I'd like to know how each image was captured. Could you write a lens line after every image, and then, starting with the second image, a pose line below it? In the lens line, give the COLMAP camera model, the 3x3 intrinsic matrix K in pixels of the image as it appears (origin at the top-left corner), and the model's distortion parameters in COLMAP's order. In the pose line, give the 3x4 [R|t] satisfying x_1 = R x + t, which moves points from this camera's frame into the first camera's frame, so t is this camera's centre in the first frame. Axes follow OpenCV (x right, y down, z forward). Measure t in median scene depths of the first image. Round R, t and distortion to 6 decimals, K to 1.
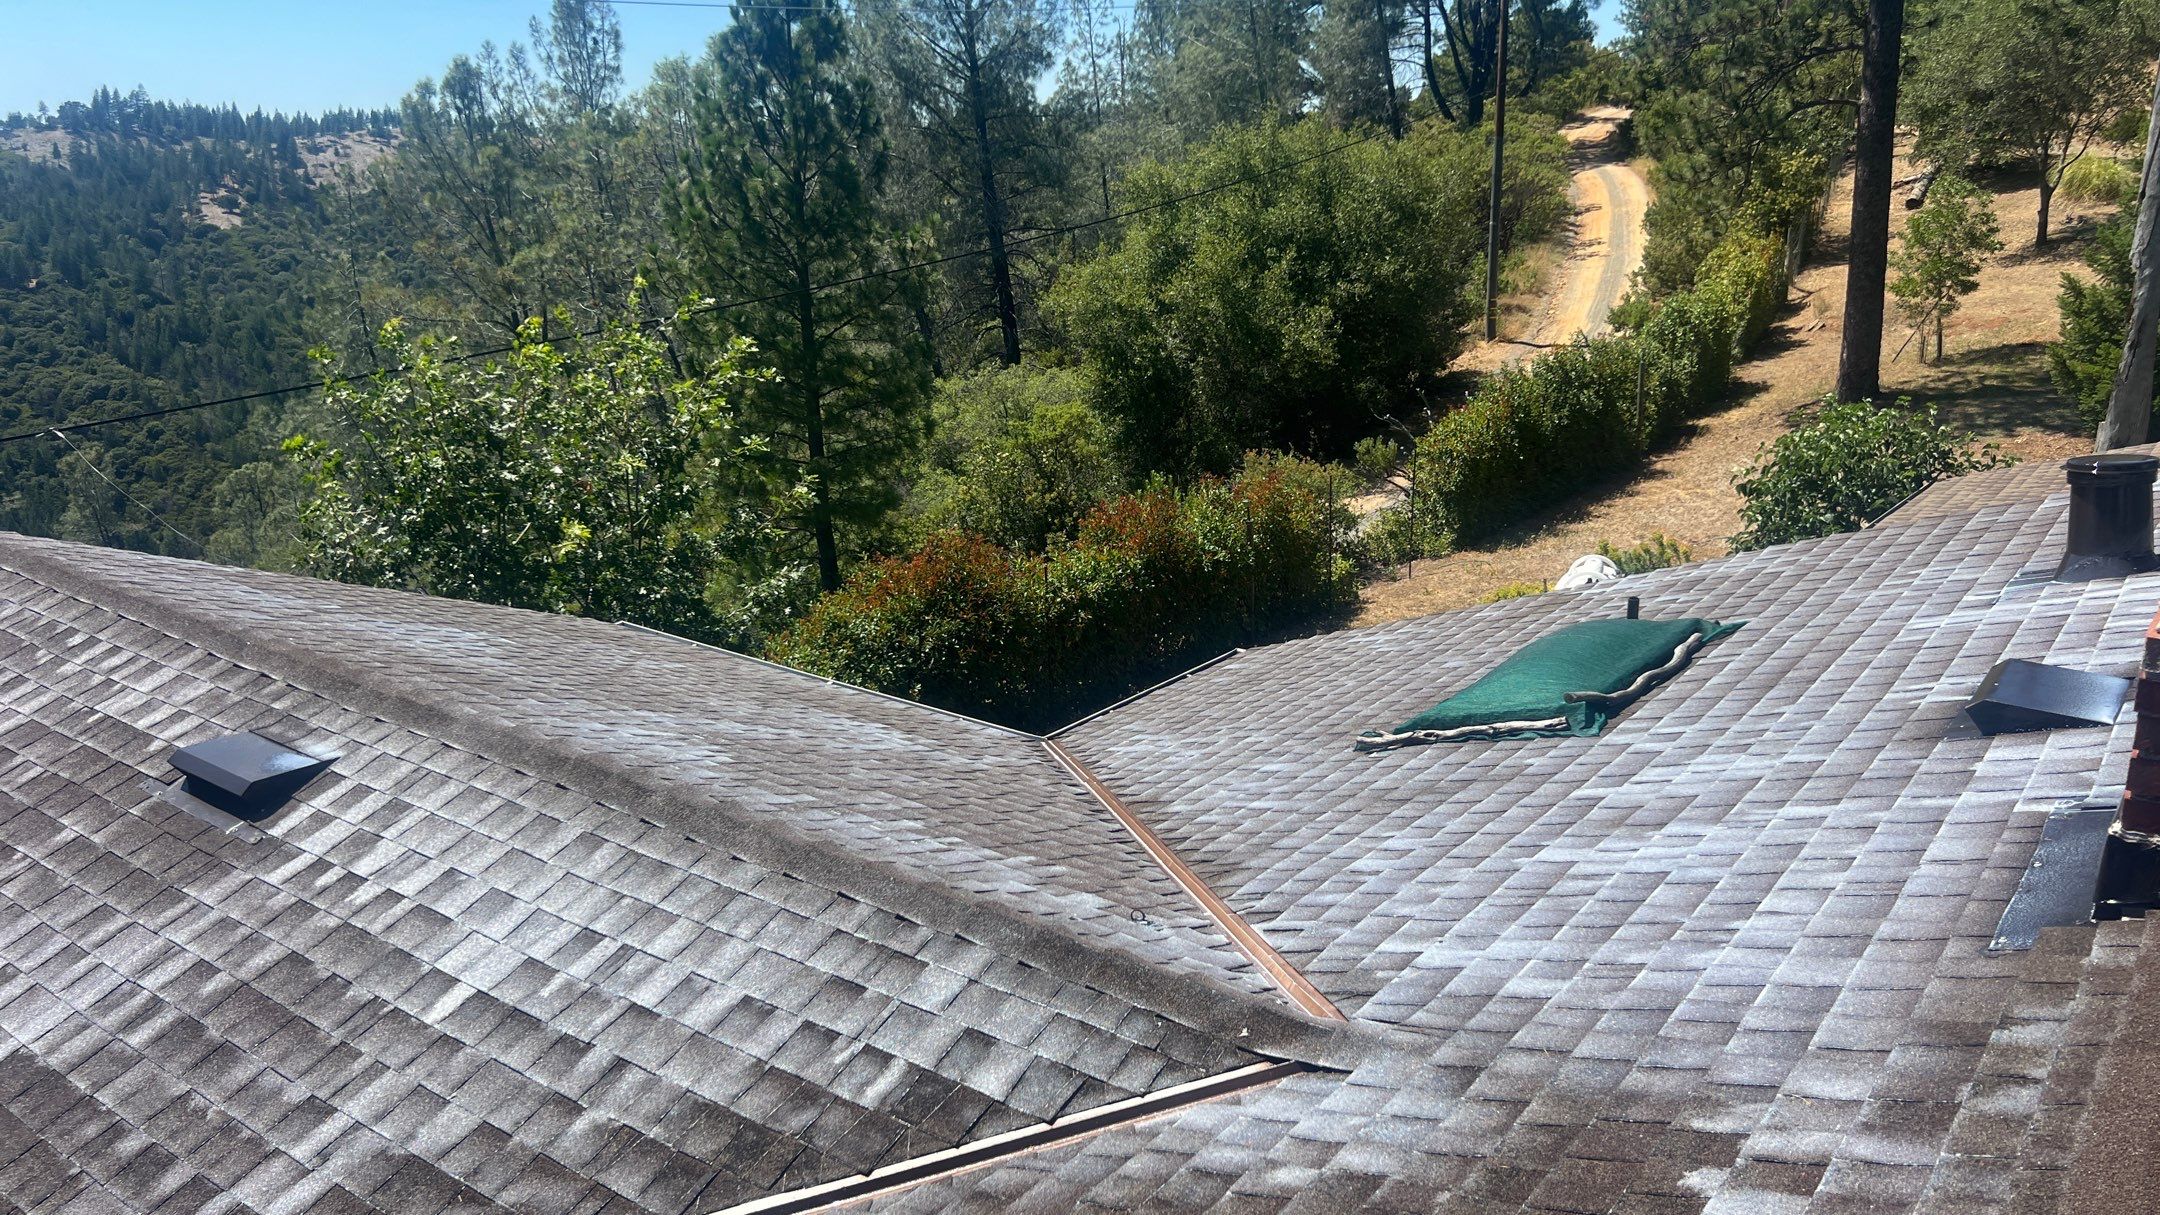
lens RADIAL K [[1626.4, 0, 1077.6], [0, 1626.4, 607.5], [0, 0, 1]] dist [0.058610, -0.076016]
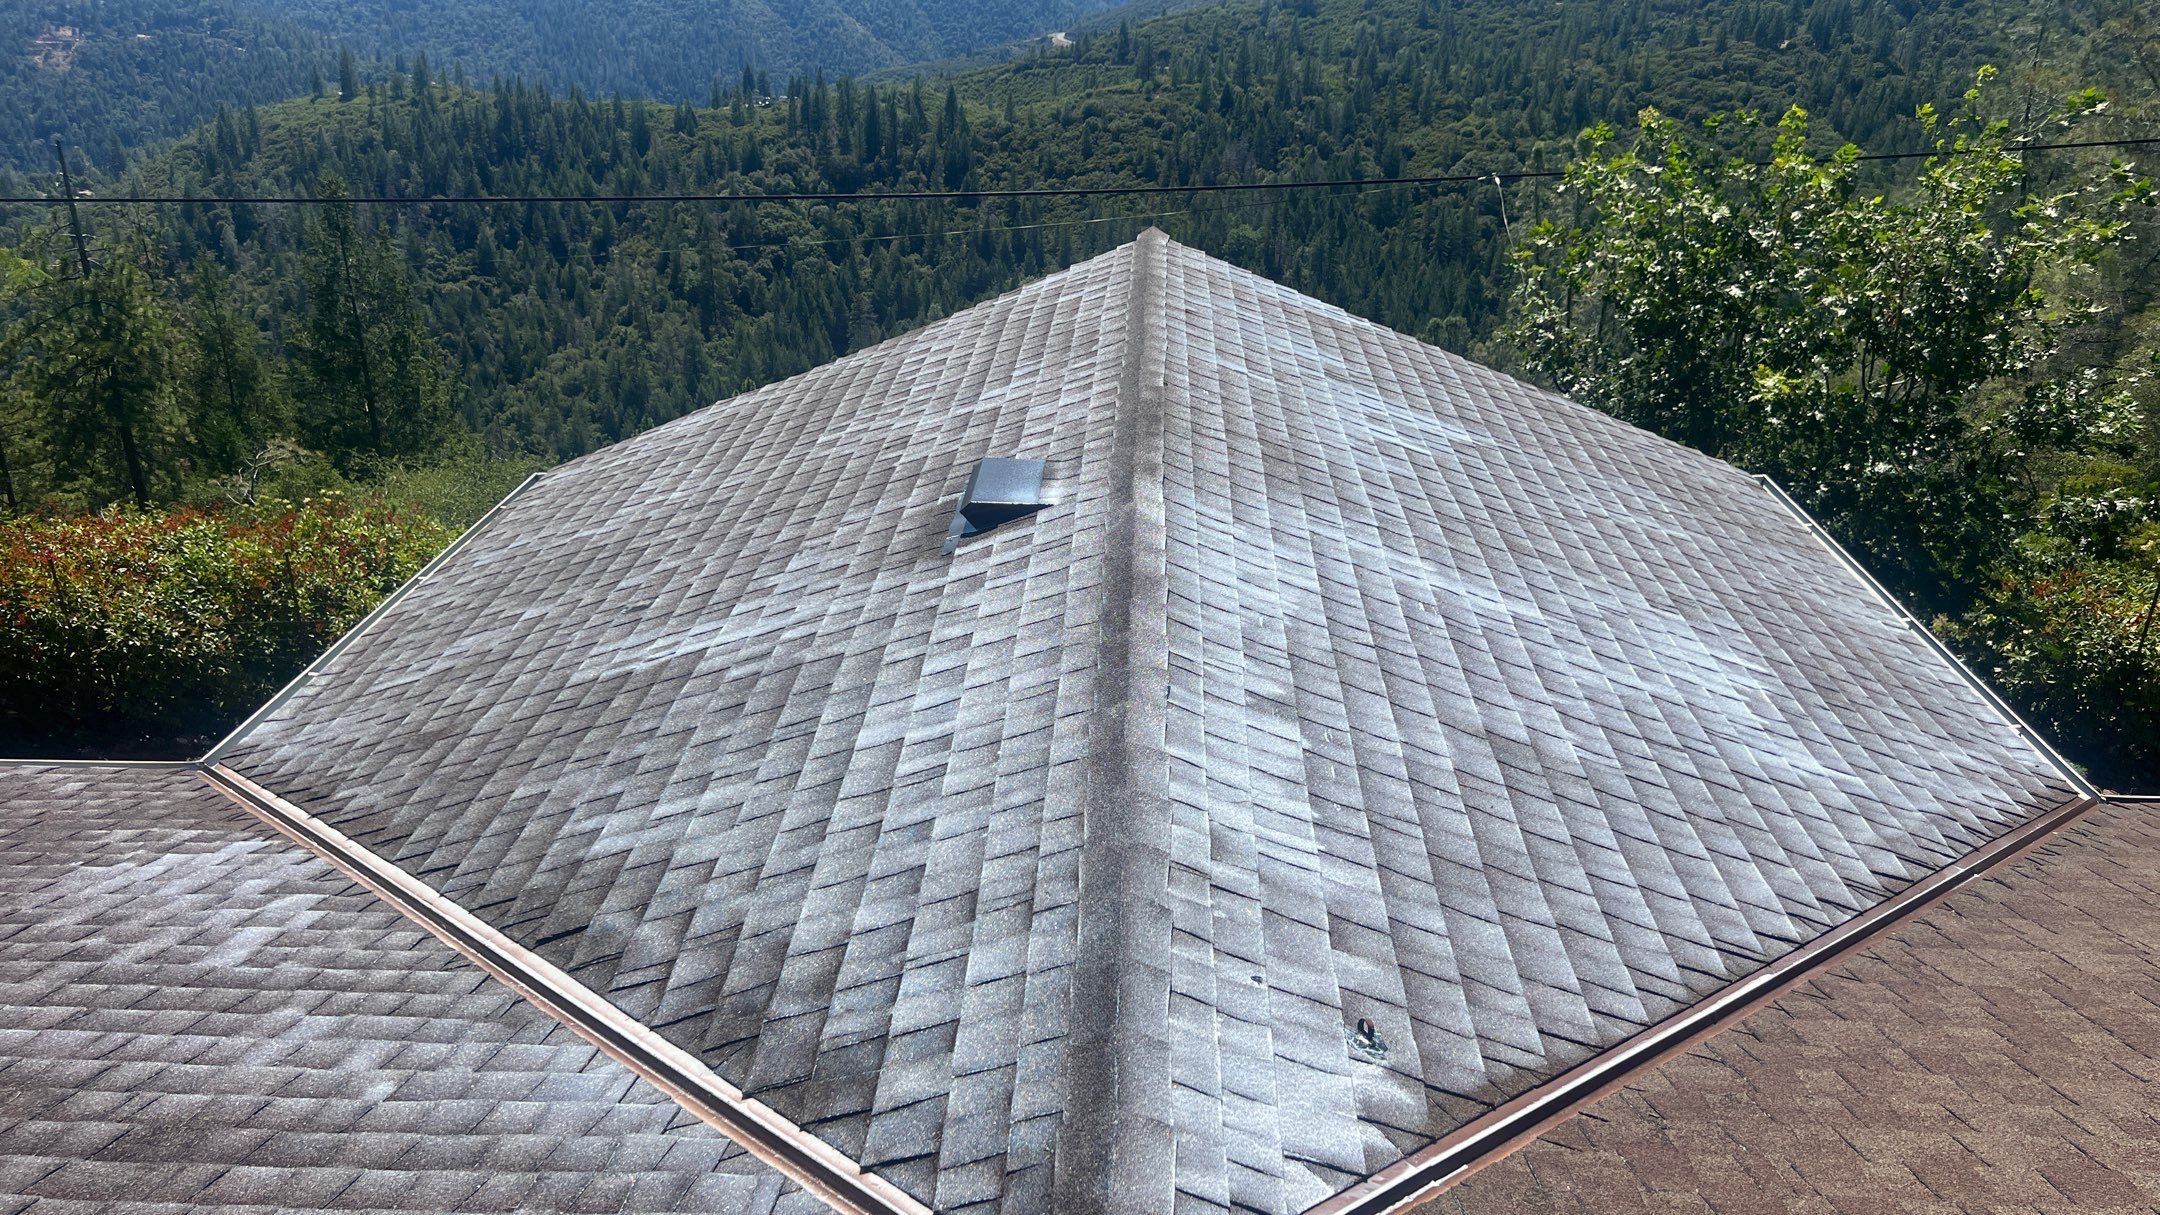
lens RADIAL K [[1626.4, 0, 1107.2], [0, 1626.4, 583.5], [0, 0, 1]] dist [0.058610, -0.076016]
pose [[0.572840, 0.314049, -0.757118, 0.441870], [-0.225463, 0.948430, 0.222818, -0.118368], [0.788049, 0.043063, 0.614105, 0.485828]]
